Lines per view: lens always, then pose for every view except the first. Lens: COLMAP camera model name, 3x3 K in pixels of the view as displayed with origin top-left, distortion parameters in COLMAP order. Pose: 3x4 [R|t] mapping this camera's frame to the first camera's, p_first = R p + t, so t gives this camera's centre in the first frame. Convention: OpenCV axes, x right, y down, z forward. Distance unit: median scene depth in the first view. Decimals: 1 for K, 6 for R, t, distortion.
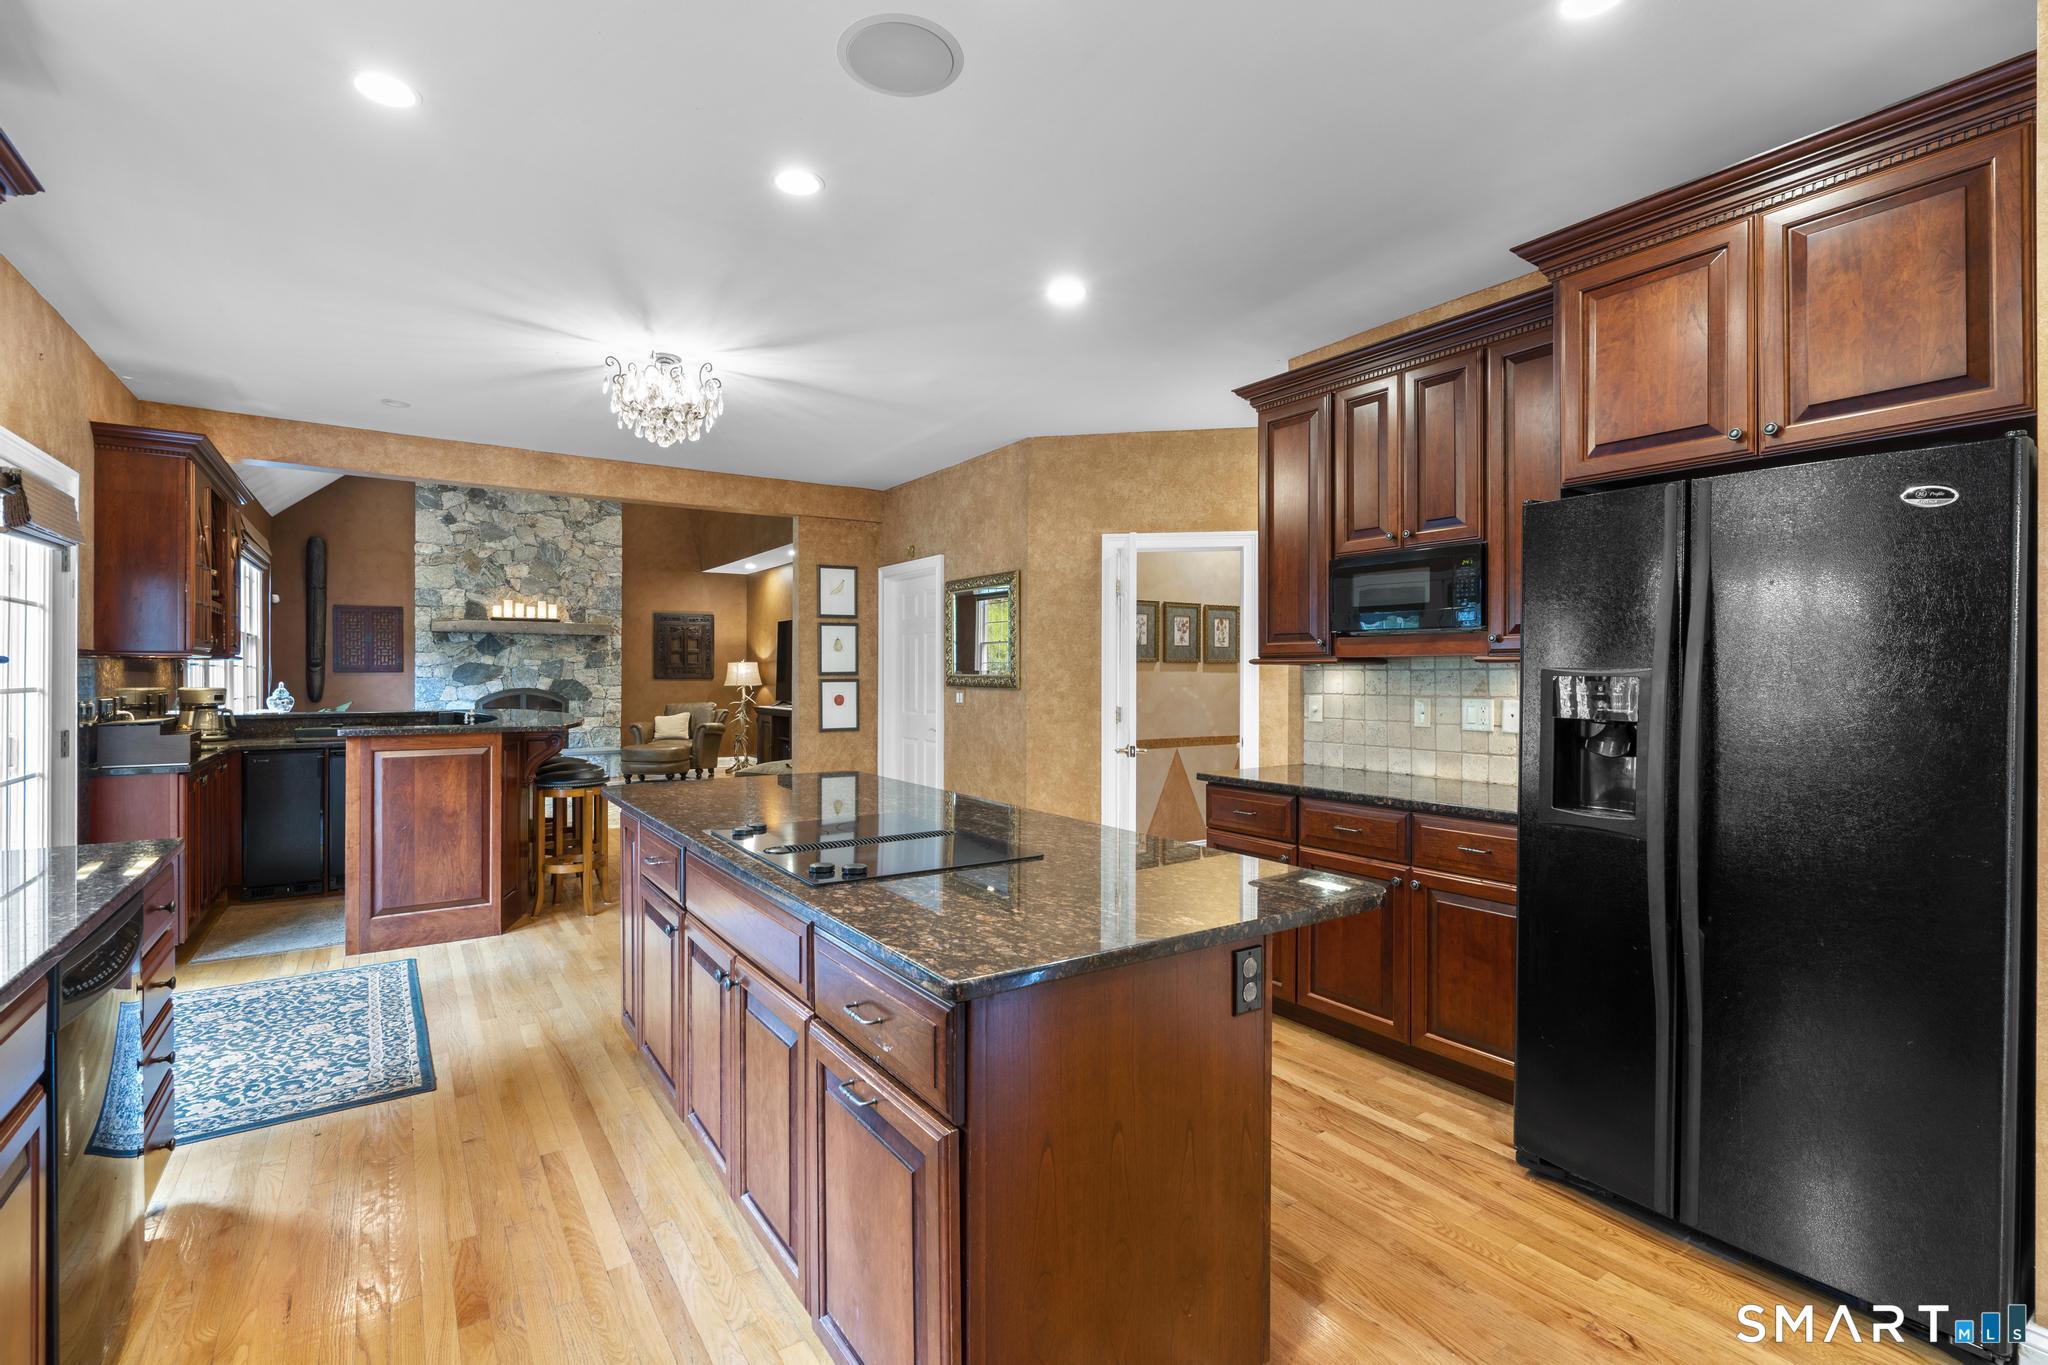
lens RADIAL K [[930.1, 0, 1018.3], [0, 930.1, 675.6], [0, 0, 1]] dist [-0.004835, 0.003407]
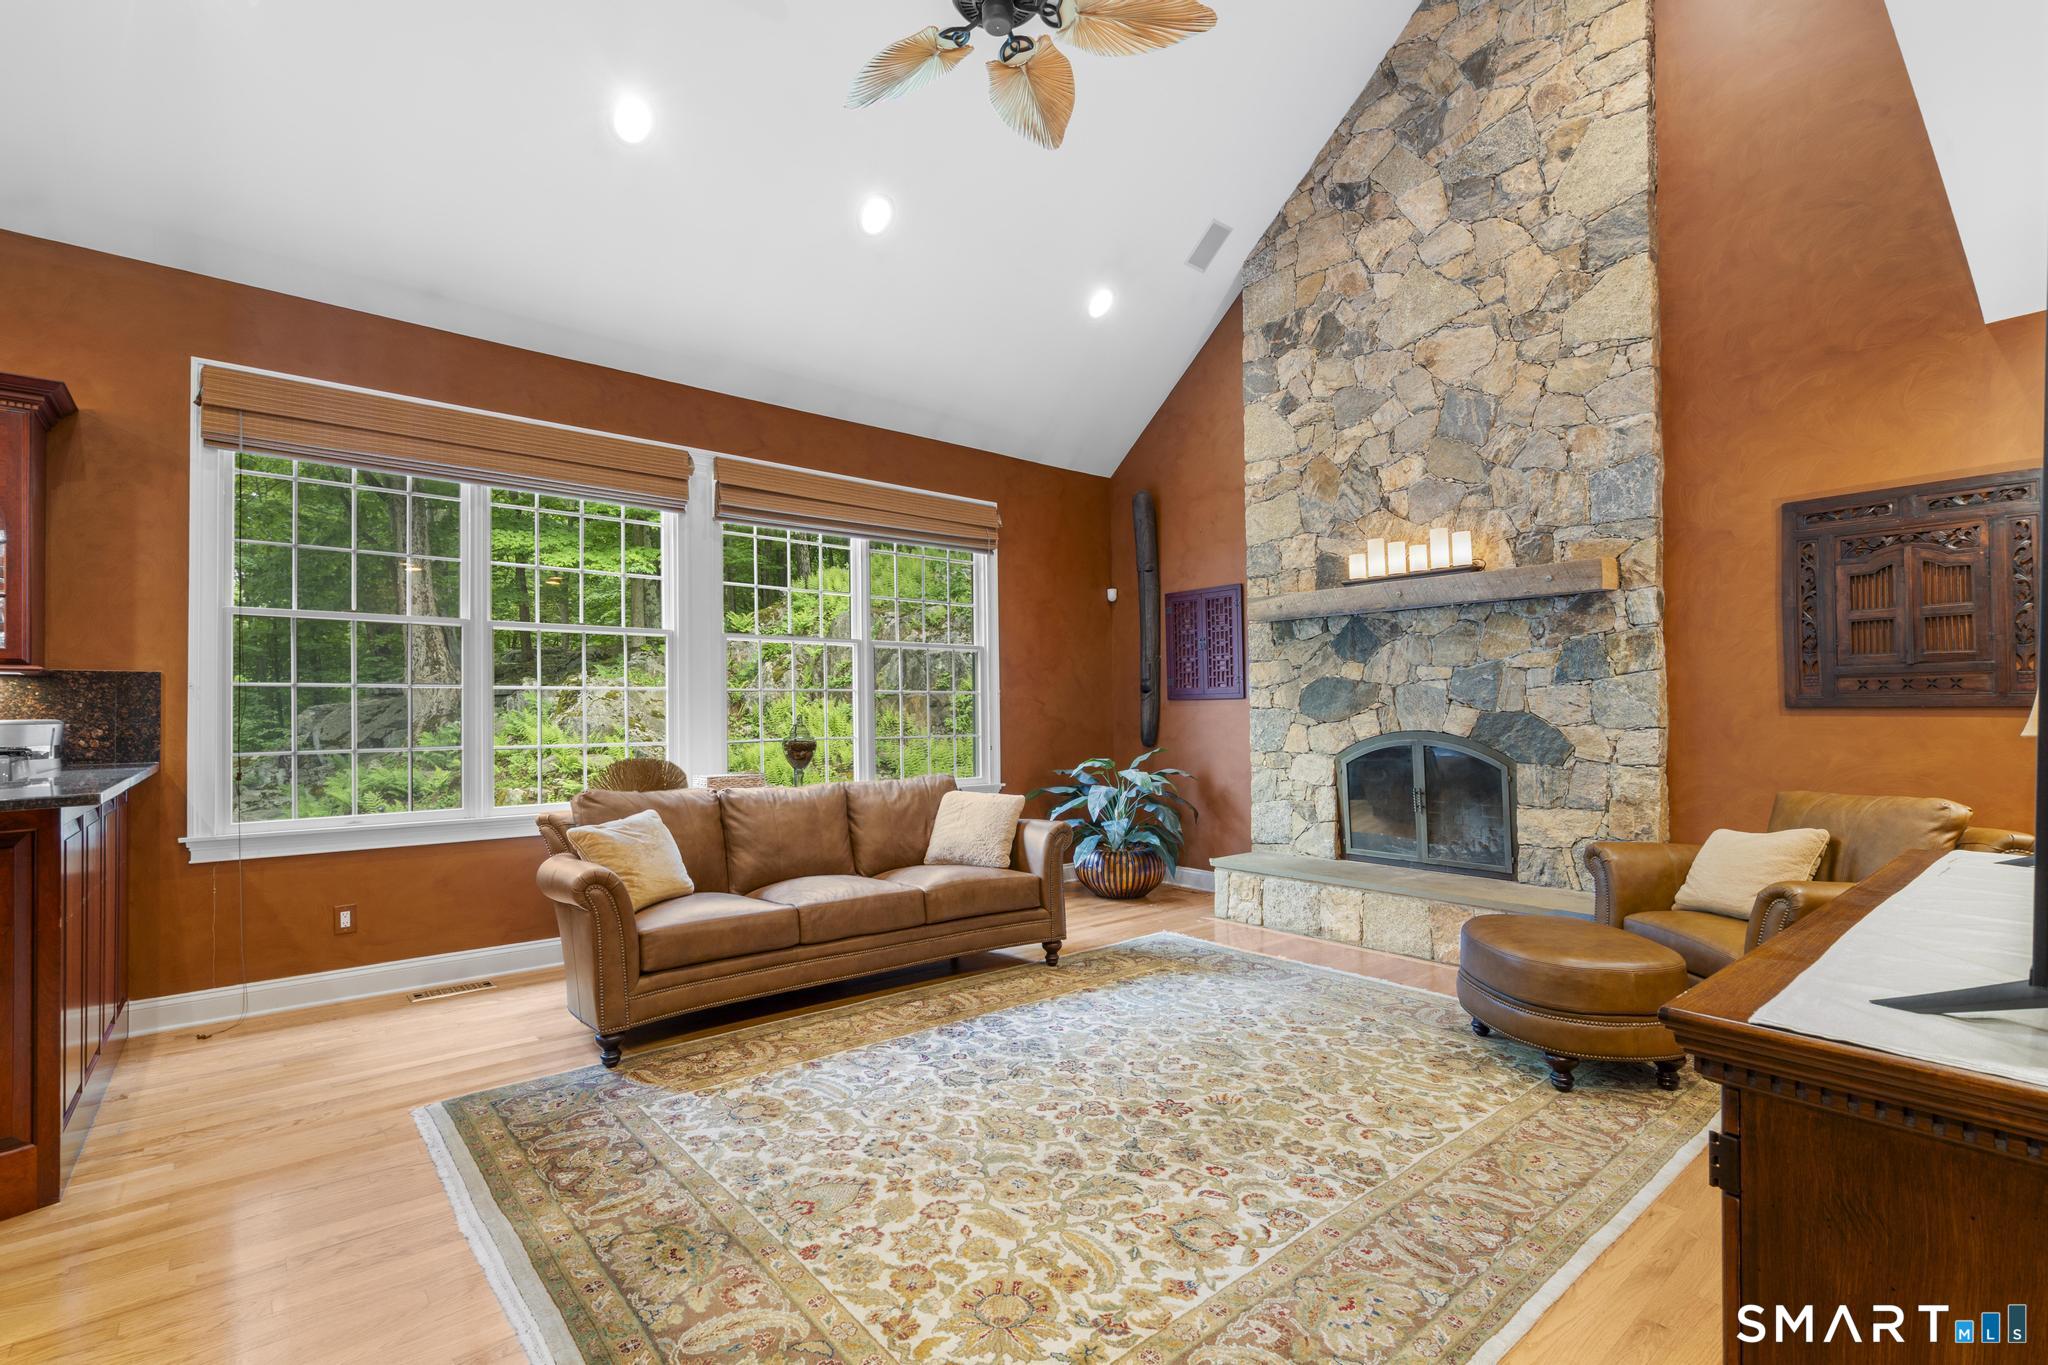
lens RADIAL K [[930.1, 0, 1014.1], [0, 930.1, 687.6], [0, 0, 1]] dist [-0.004835, 0.003407]
pose [[0.097405, -0.025493, -0.994918, -0.110100], [0.004871, 0.999672, -0.025138, 0.003128], [0.995233, -0.002397, 0.097497, 0.784531]]
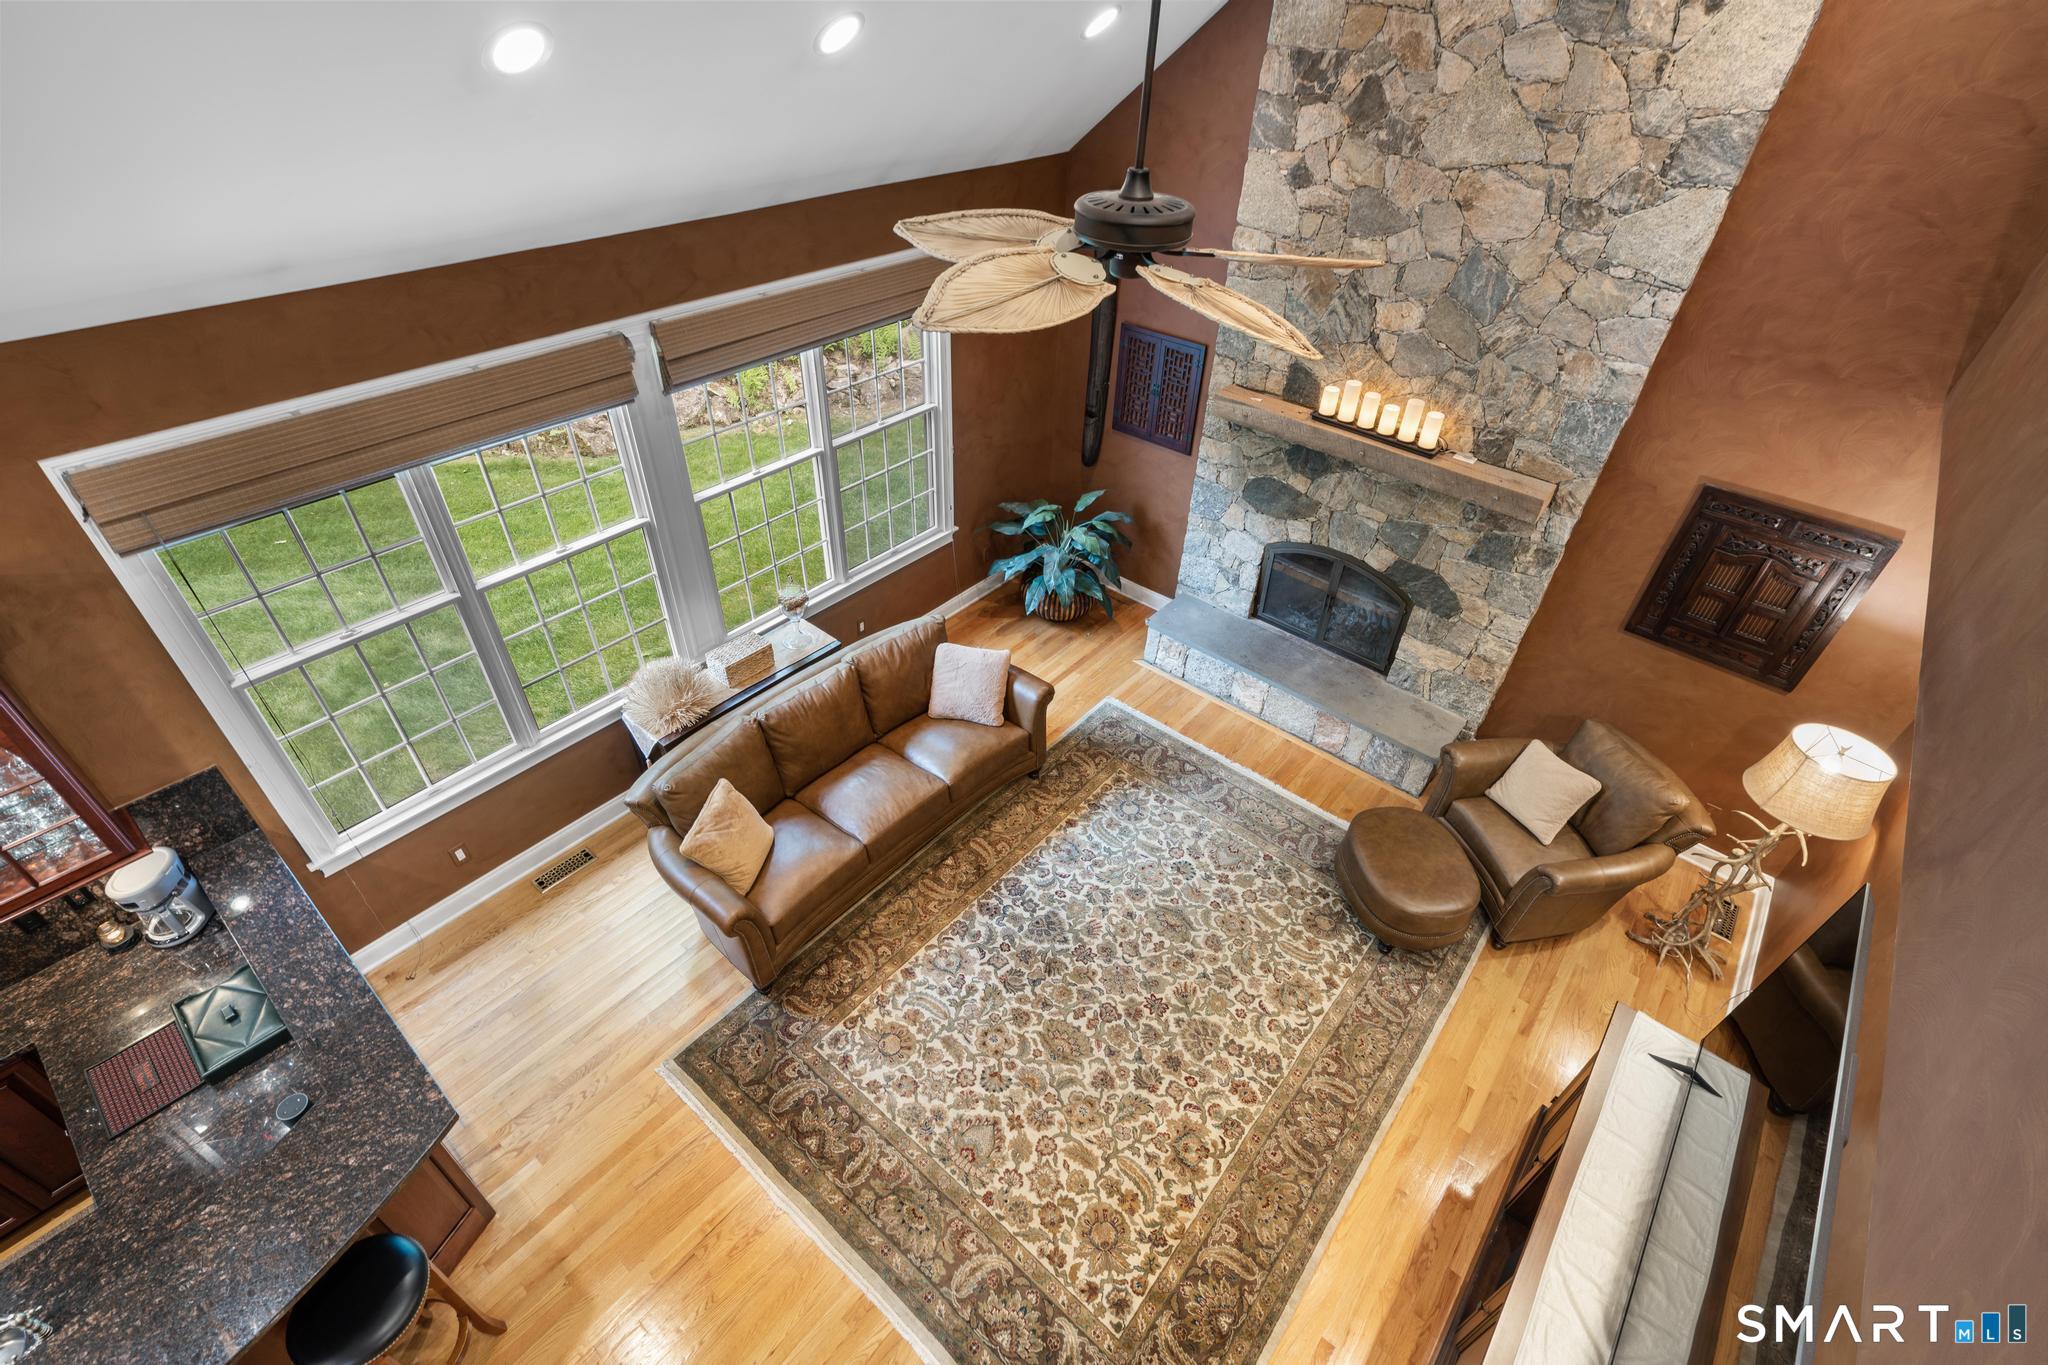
lens RADIAL K [[930.1, 0, 1017.1], [0, 930.1, 680.0], [0, 0, 1]] dist [-0.004835, 0.003407]
pose [[0.266112, 0.612745, -0.744129, -0.162100], [-0.035416, 0.777658, 0.627689, -0.252640], [0.963291, -0.140682, 0.228646, 0.720544]]
